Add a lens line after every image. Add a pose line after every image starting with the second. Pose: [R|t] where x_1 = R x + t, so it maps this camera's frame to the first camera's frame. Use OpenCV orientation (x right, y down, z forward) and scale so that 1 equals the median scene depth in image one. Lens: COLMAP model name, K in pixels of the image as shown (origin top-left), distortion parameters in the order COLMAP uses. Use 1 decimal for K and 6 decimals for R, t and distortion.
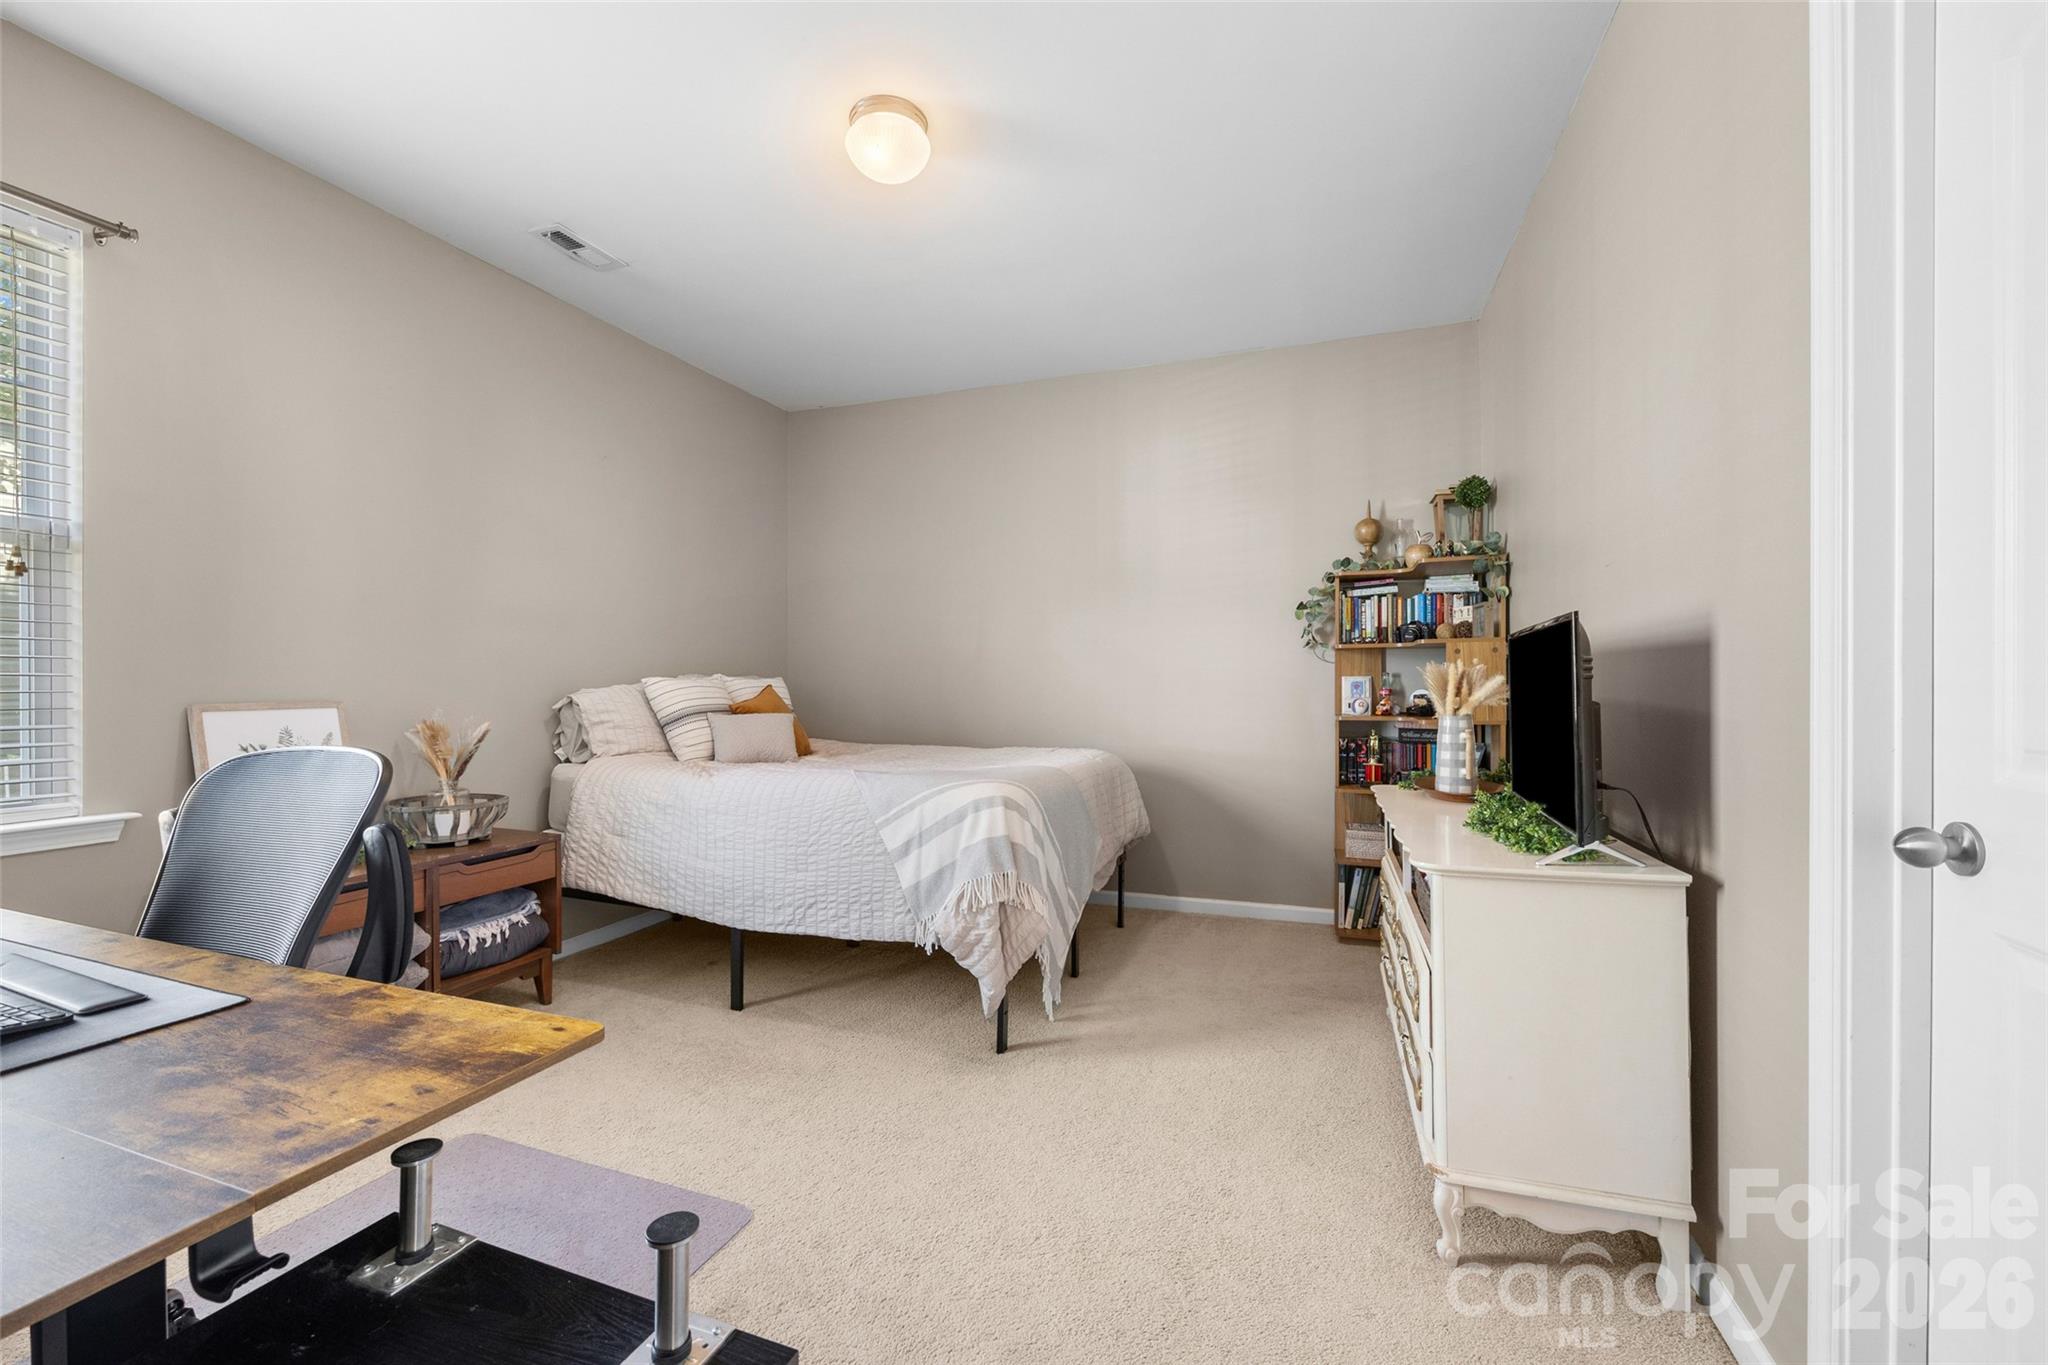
lens RADIAL K [[831.1, 0, 1024.4], [0, 831.1, 687.4], [0, 0, 1]] dist [-0.003181, 0.000071]
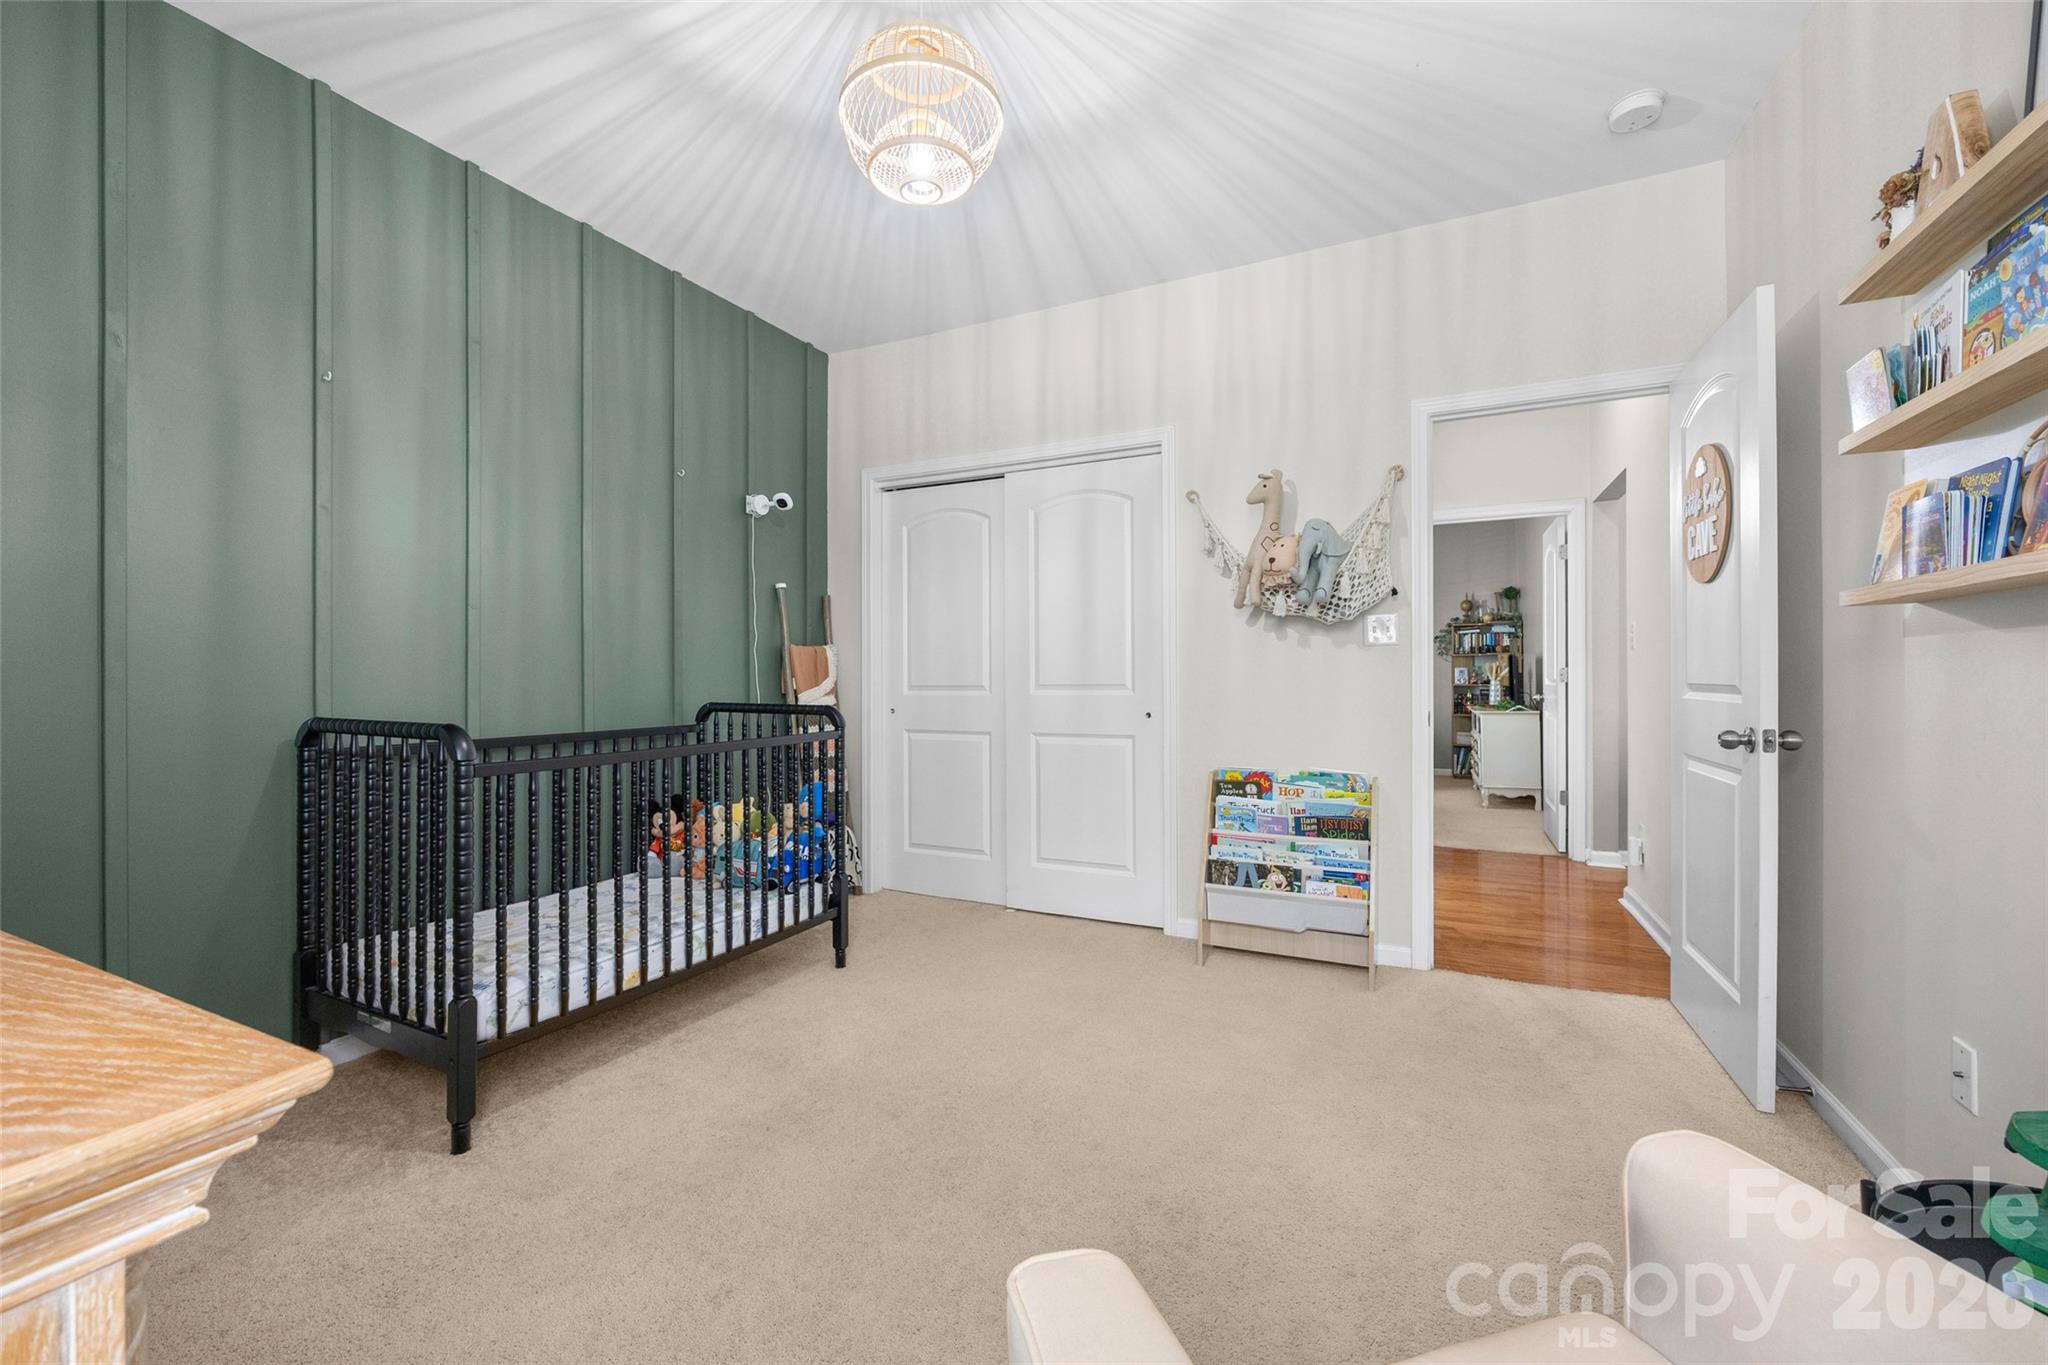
lens RADIAL K [[831.1, 0, 1018.3], [0, 831.1, 675.4], [0, 0, 1]] dist [-0.003181, 0.000071]
pose [[0.995159, -0.002619, -0.098238, -0.644886], [0.003000, 0.999989, 0.003737, -0.003769], [0.098227, -0.004014, 0.995156, -1.528662]]
